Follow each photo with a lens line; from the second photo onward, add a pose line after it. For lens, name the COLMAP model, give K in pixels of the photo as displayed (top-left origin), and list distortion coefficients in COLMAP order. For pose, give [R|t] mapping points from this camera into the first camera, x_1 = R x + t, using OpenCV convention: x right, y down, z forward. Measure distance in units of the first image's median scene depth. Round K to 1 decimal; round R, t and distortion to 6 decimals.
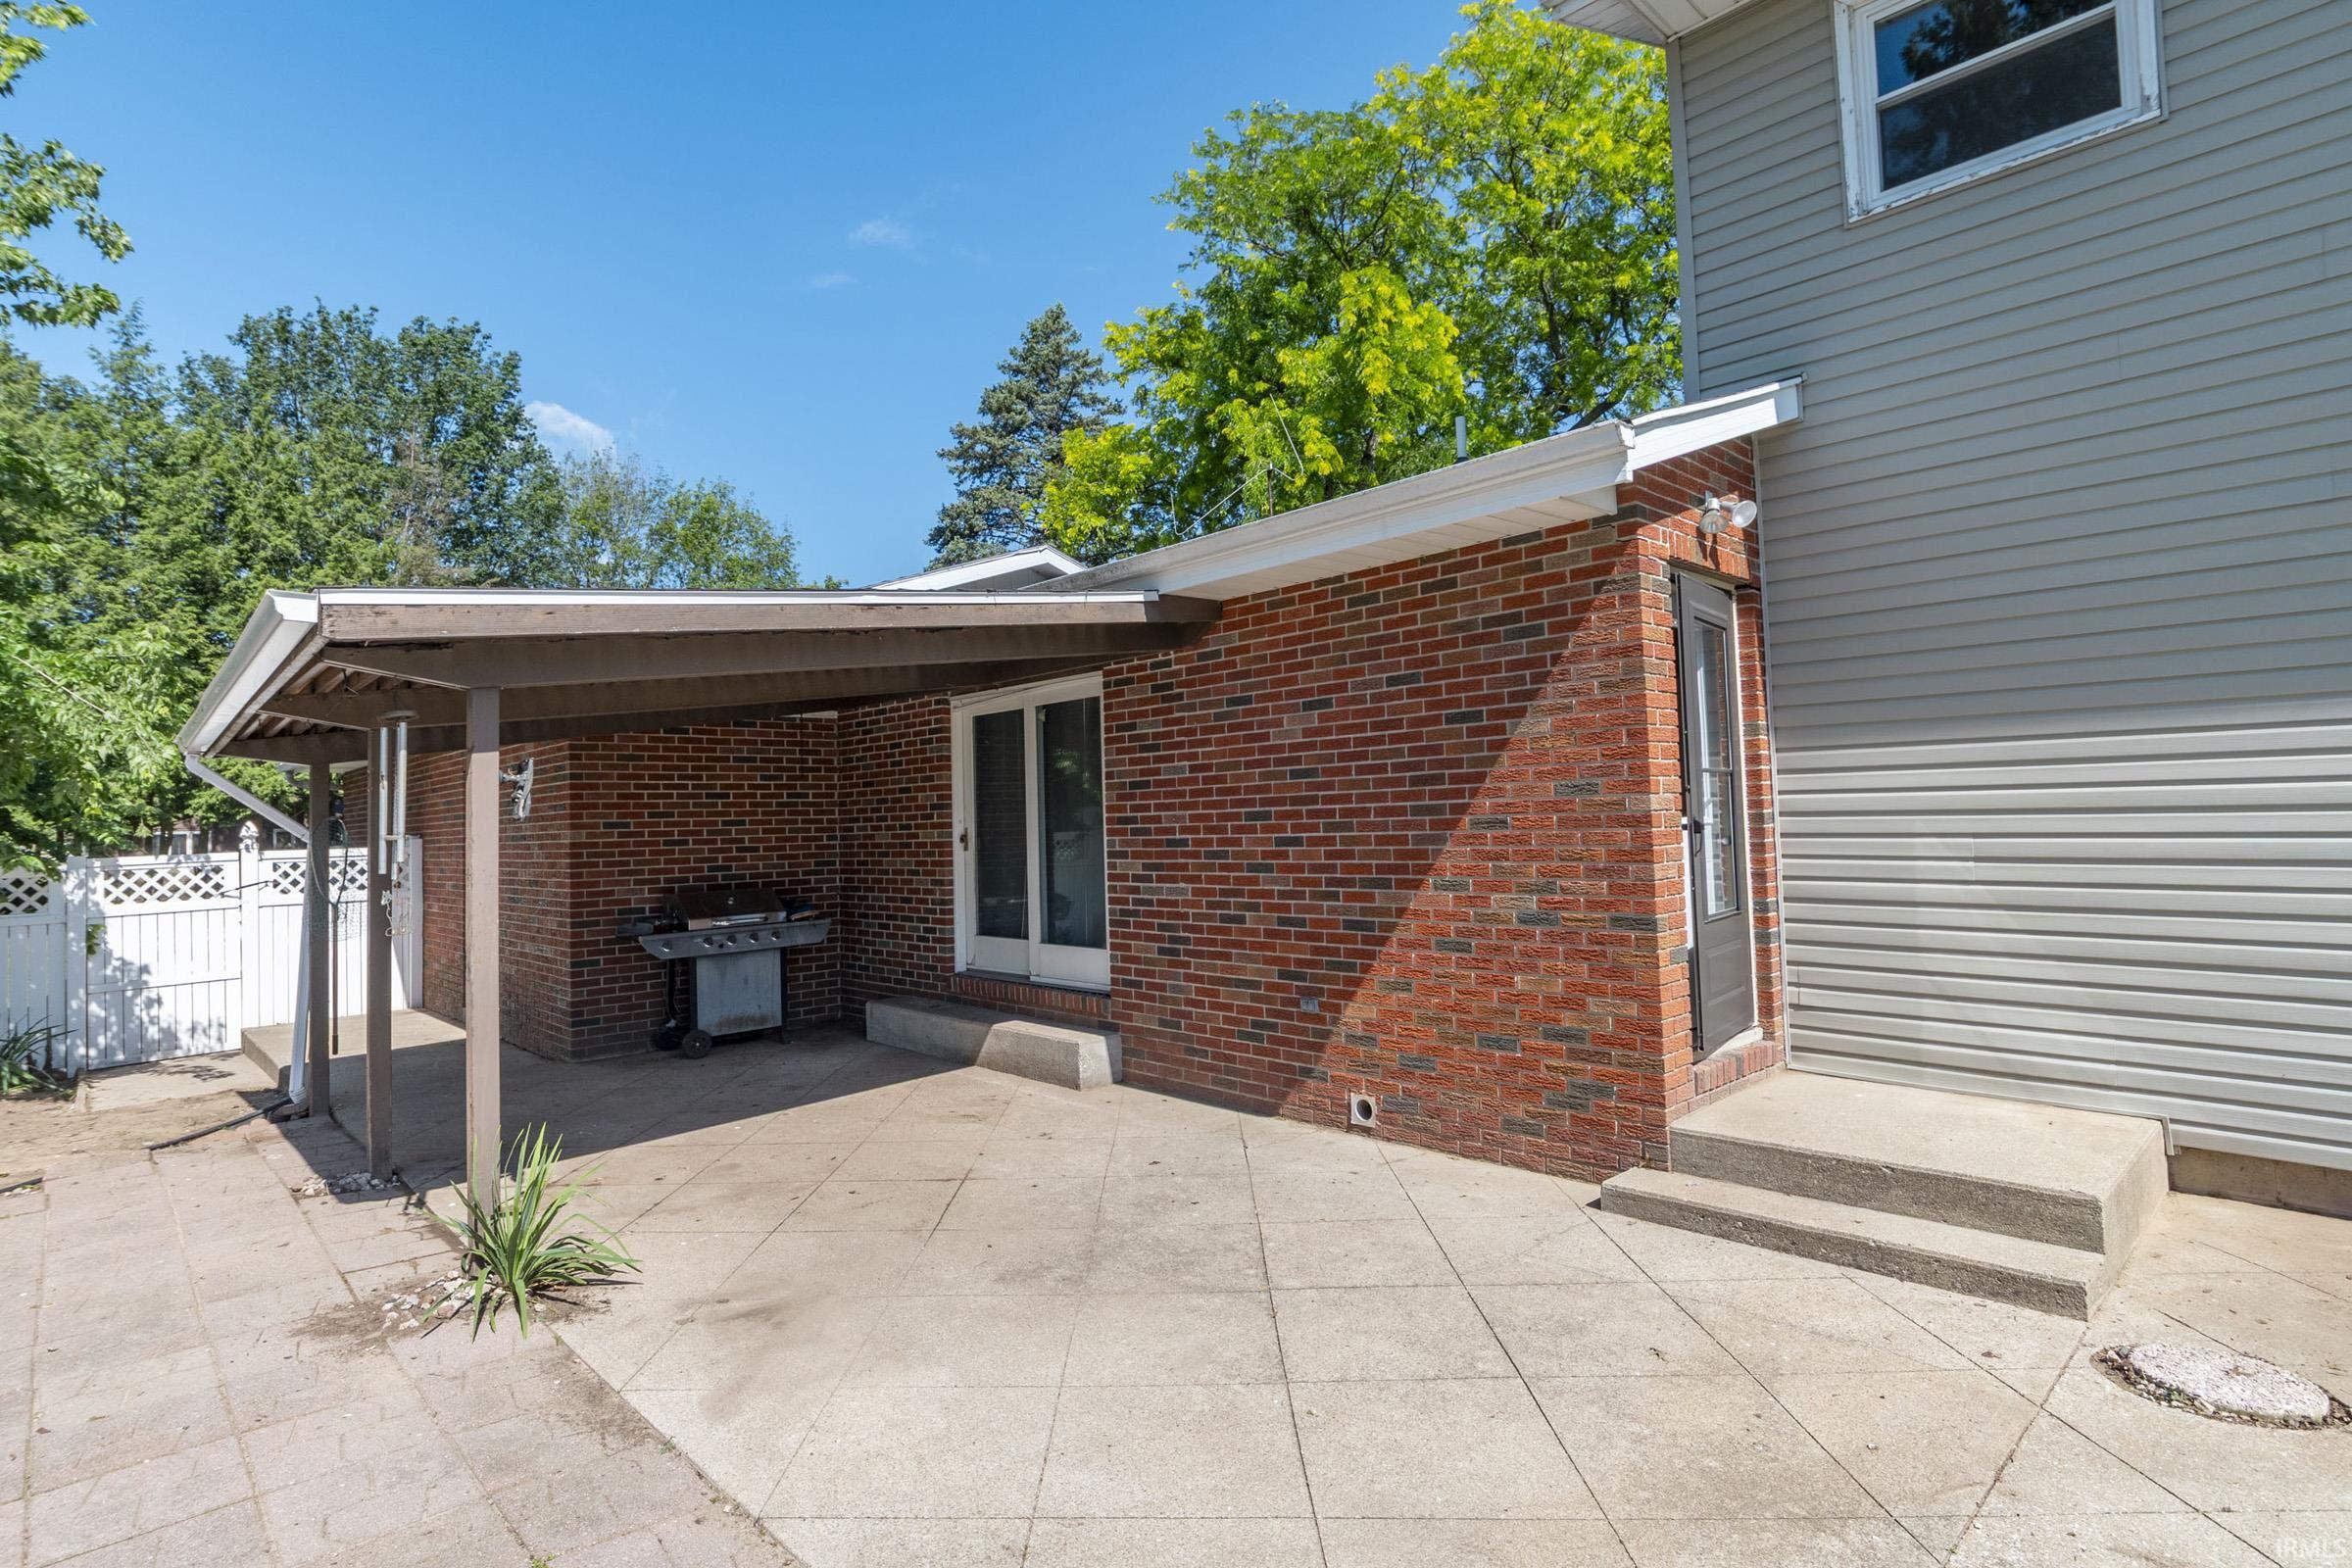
lens RADIAL K [[1226.7, 0, 1176.0], [0, 1226.7, 784.0], [0, 0, 1]] dist [-0.000339, -0.000028]
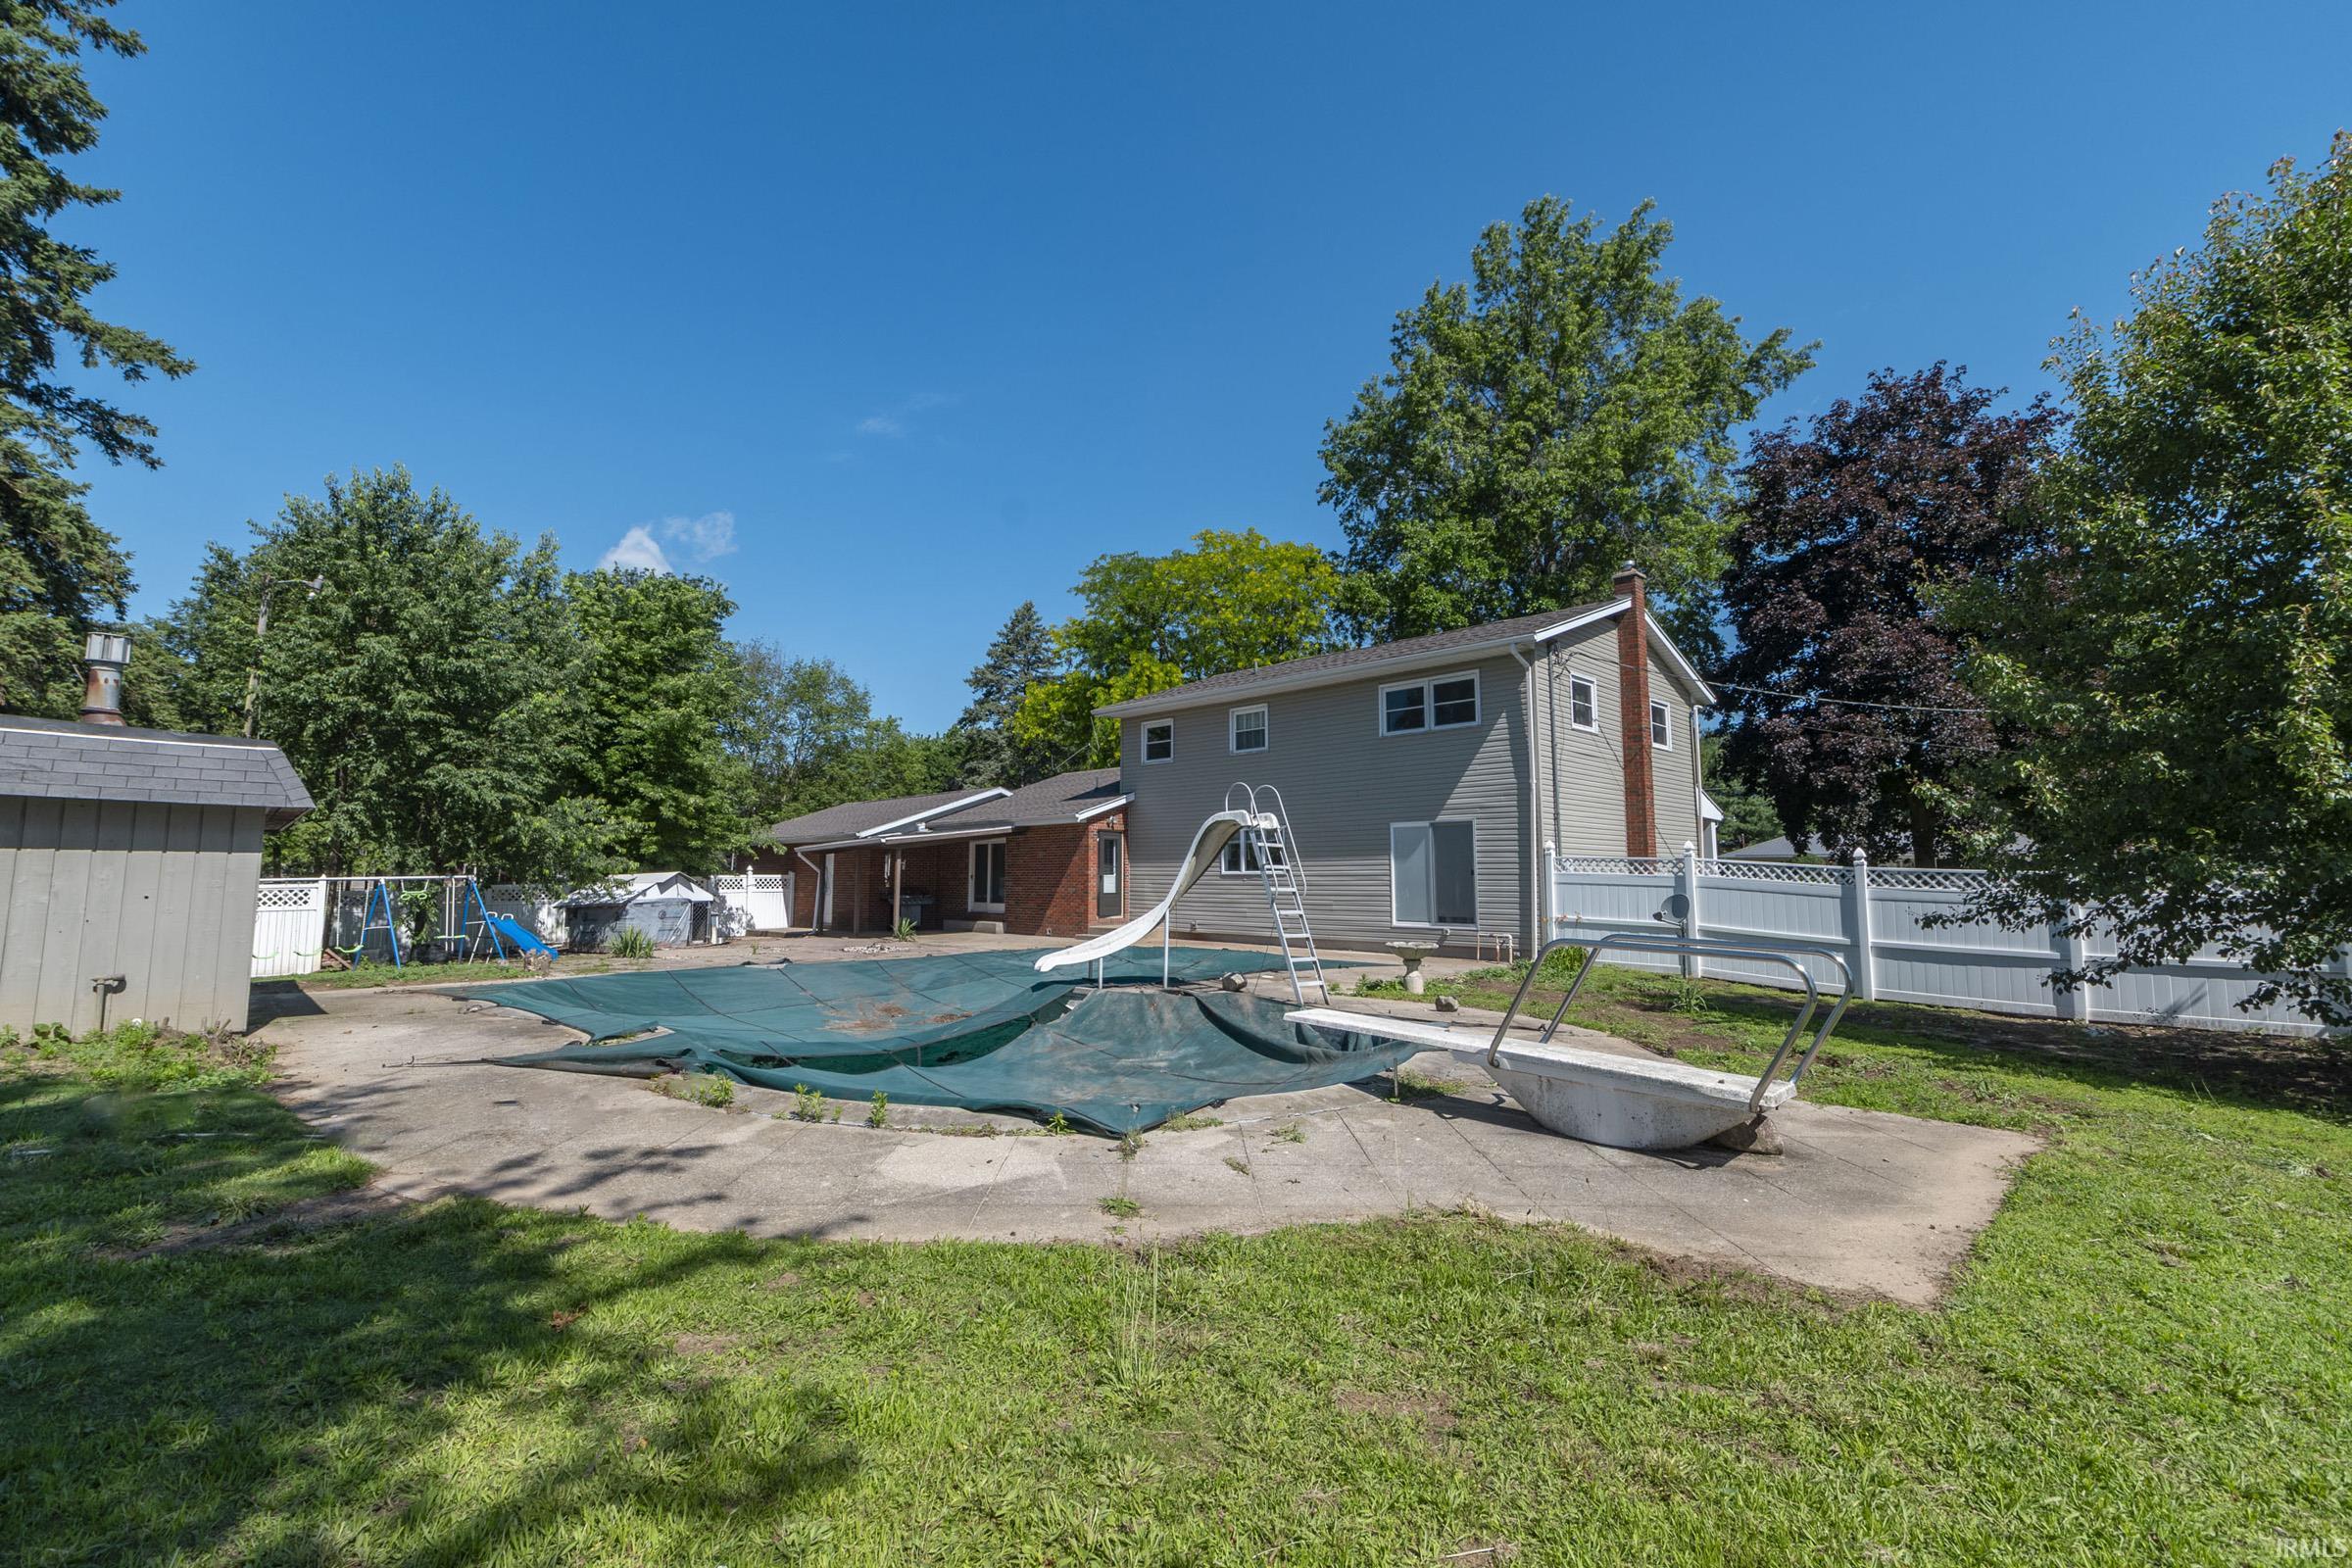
lens RADIAL K [[1020.0, 0, 1174.9], [0, 1020.0, 760.8], [0, 0, 1]] dist [-0.014366, 0.007243]
pose [[0.999402, 0.023349, 0.025489, 0.126590], [-0.021185, 0.996401, -0.082071, -0.023970], [-0.027313, 0.081482, 0.996300, -0.755615]]
